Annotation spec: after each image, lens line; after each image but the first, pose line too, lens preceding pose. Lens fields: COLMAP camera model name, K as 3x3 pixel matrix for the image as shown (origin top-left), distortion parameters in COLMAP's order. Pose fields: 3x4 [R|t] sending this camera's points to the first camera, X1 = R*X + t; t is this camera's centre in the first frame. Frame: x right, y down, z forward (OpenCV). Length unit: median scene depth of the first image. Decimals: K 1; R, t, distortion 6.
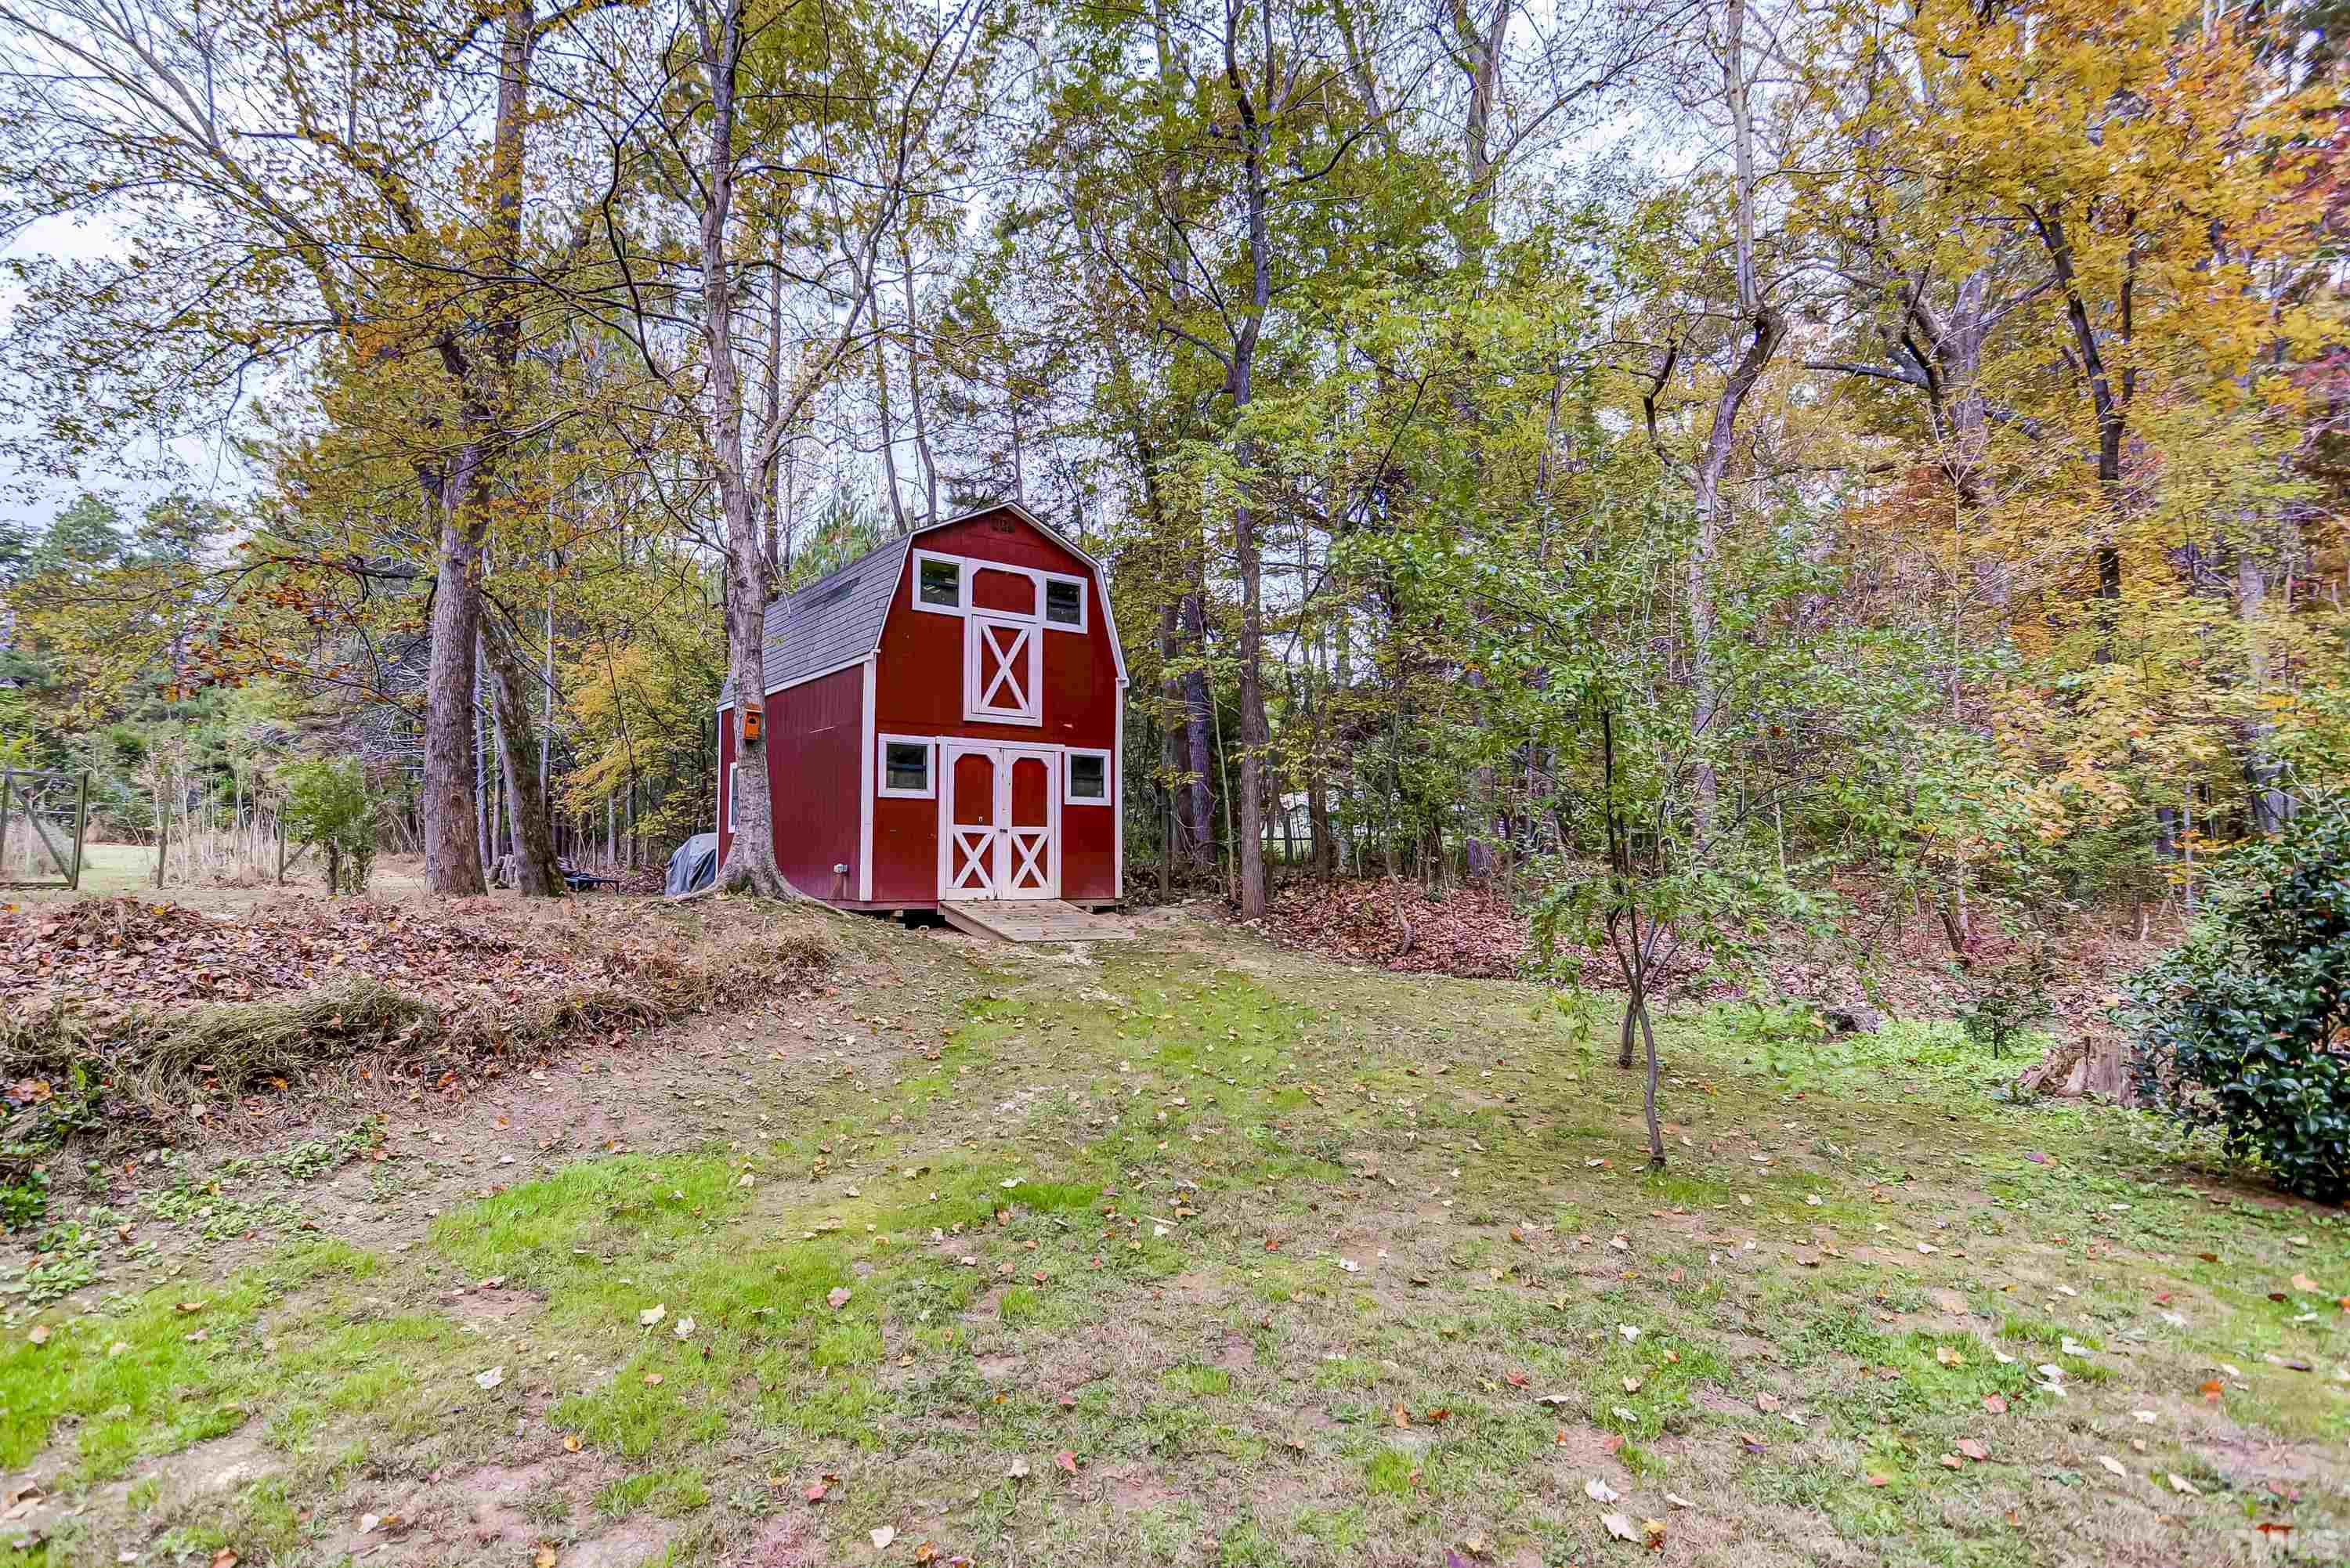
lens RADIAL K [[1175.2, 0, 1082.6], [0, 1175.2, 759.6], [0, 0, 1]] dist [-0.001527, 0.001510]
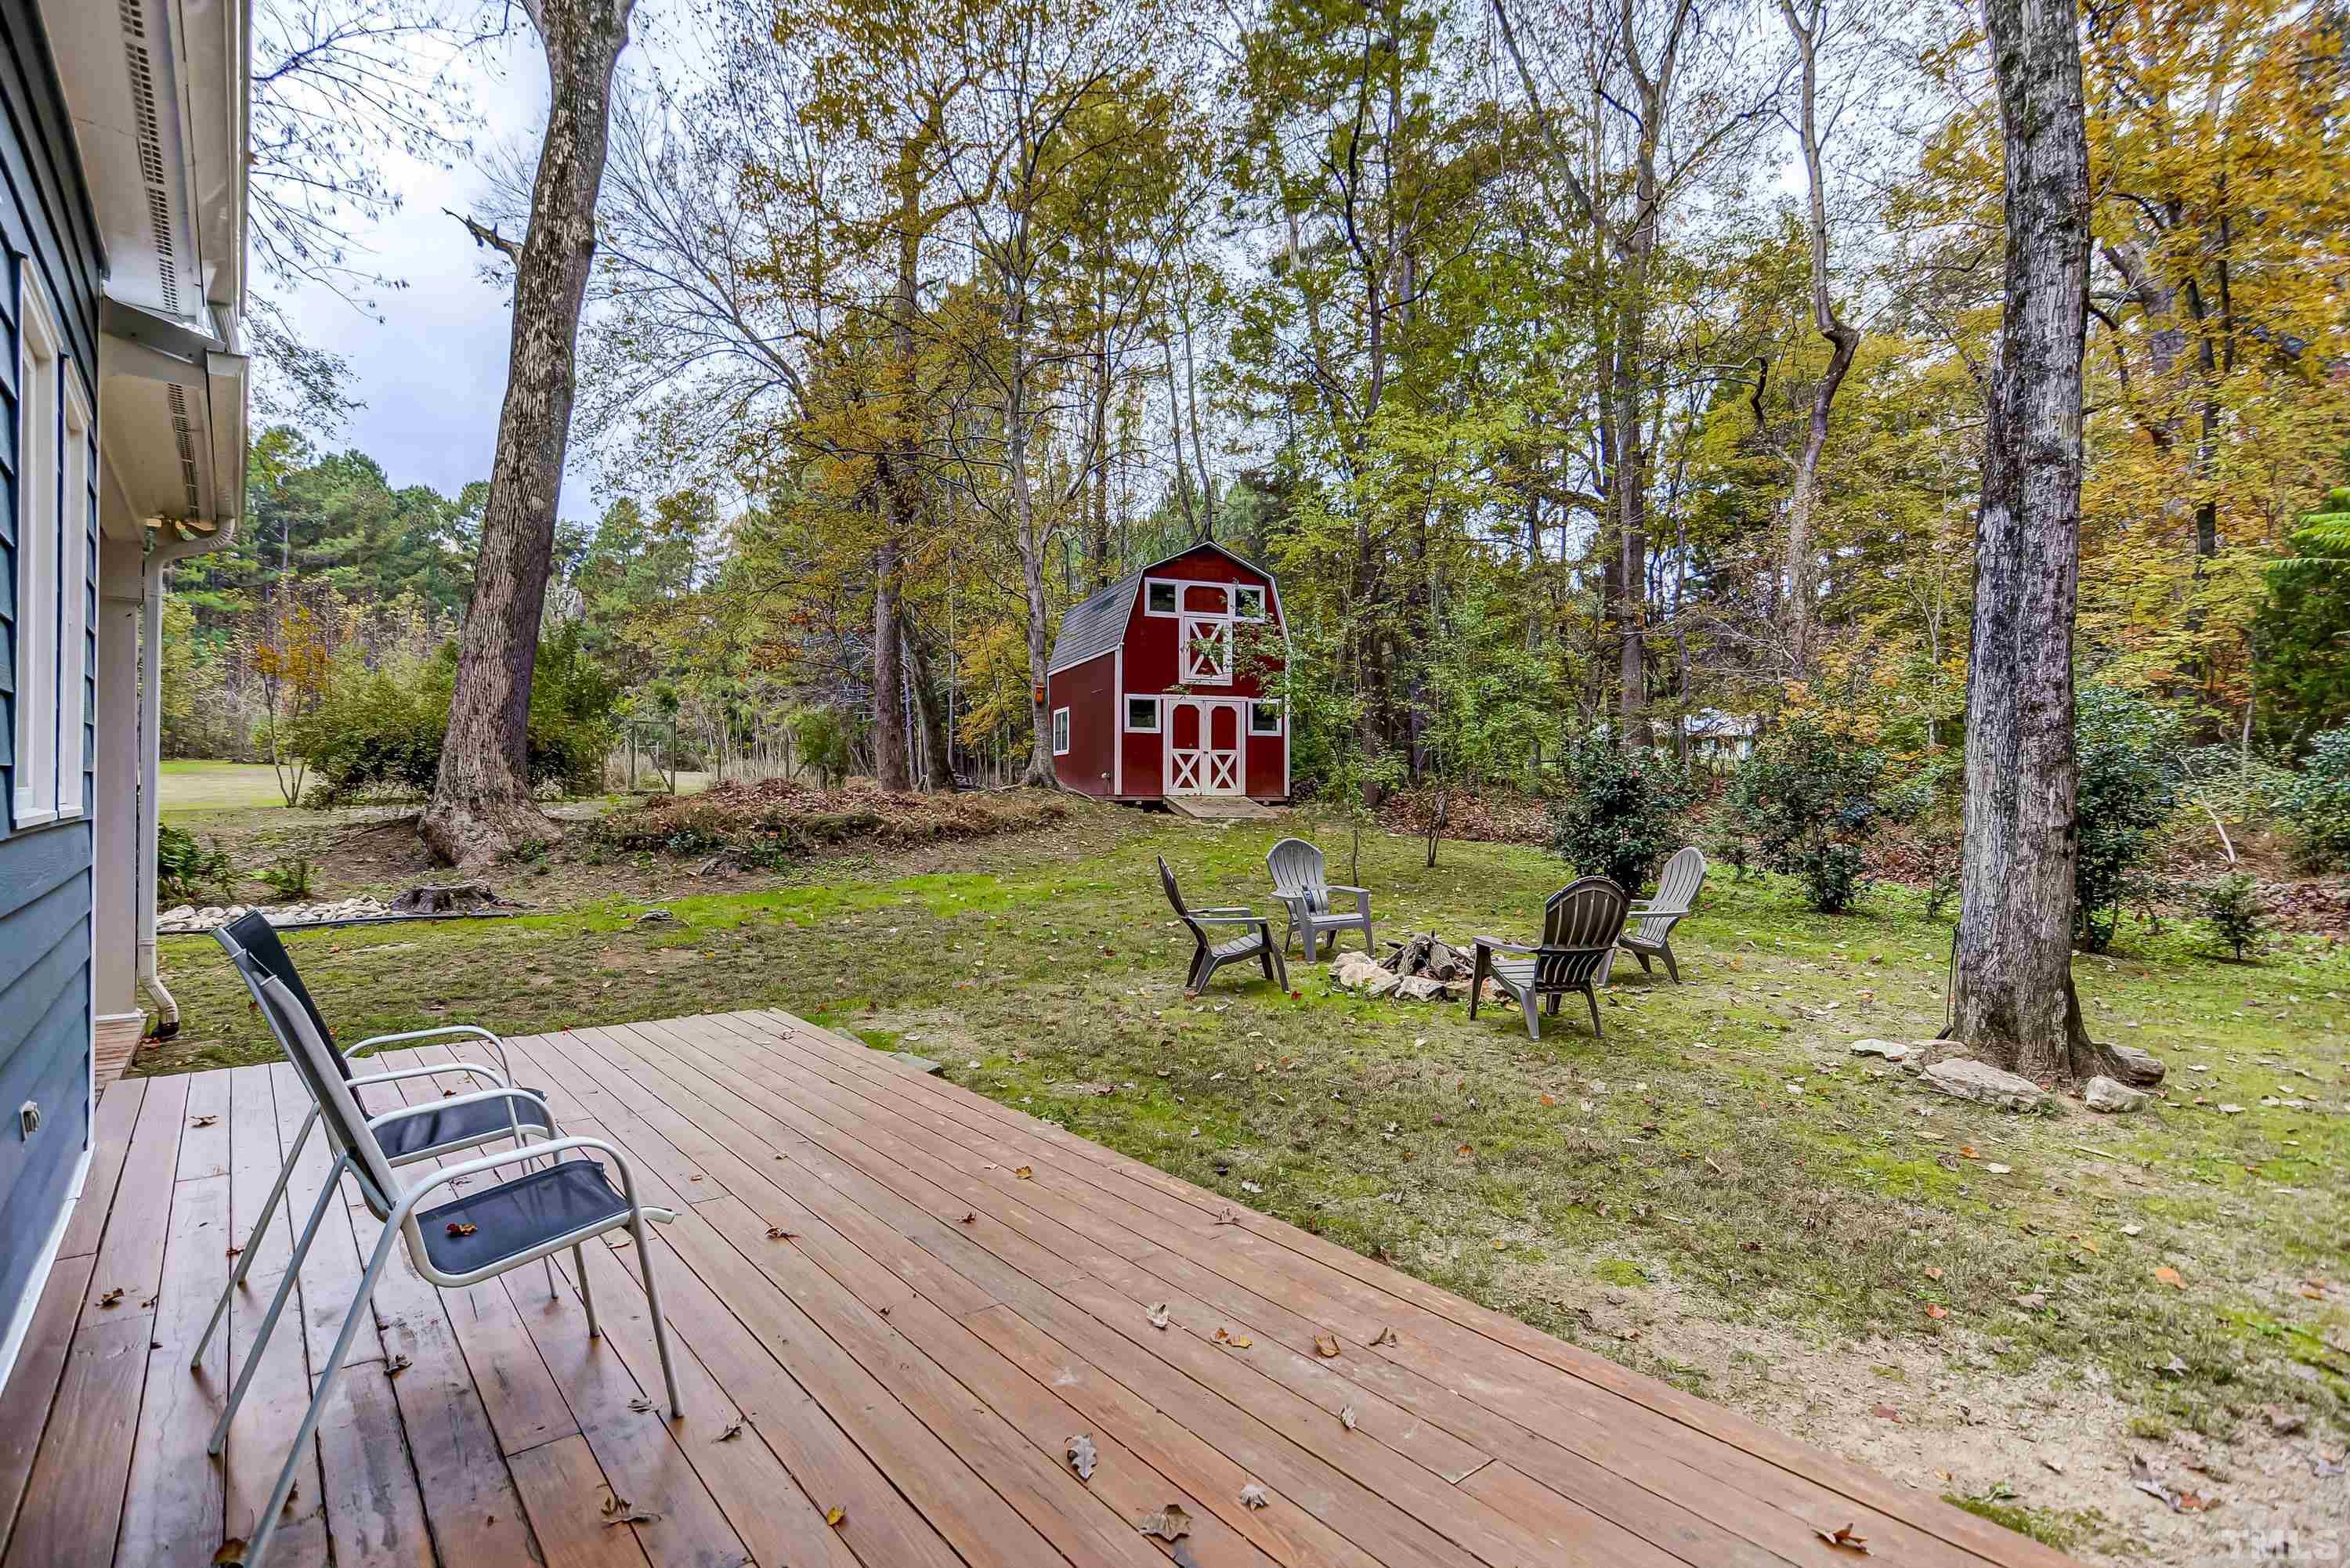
lens RADIAL K [[1152.1, 0, 1160.2], [0, 1152.1, 790.3], [0, 0, 1]] dist [-0.002642, 0.000921]
pose [[0.965662, 0.001851, -0.259797, 0.277820], [0.020891, 0.996183, 0.084750, -0.022171], [0.258962, -0.087267, 0.961937, -0.519434]]
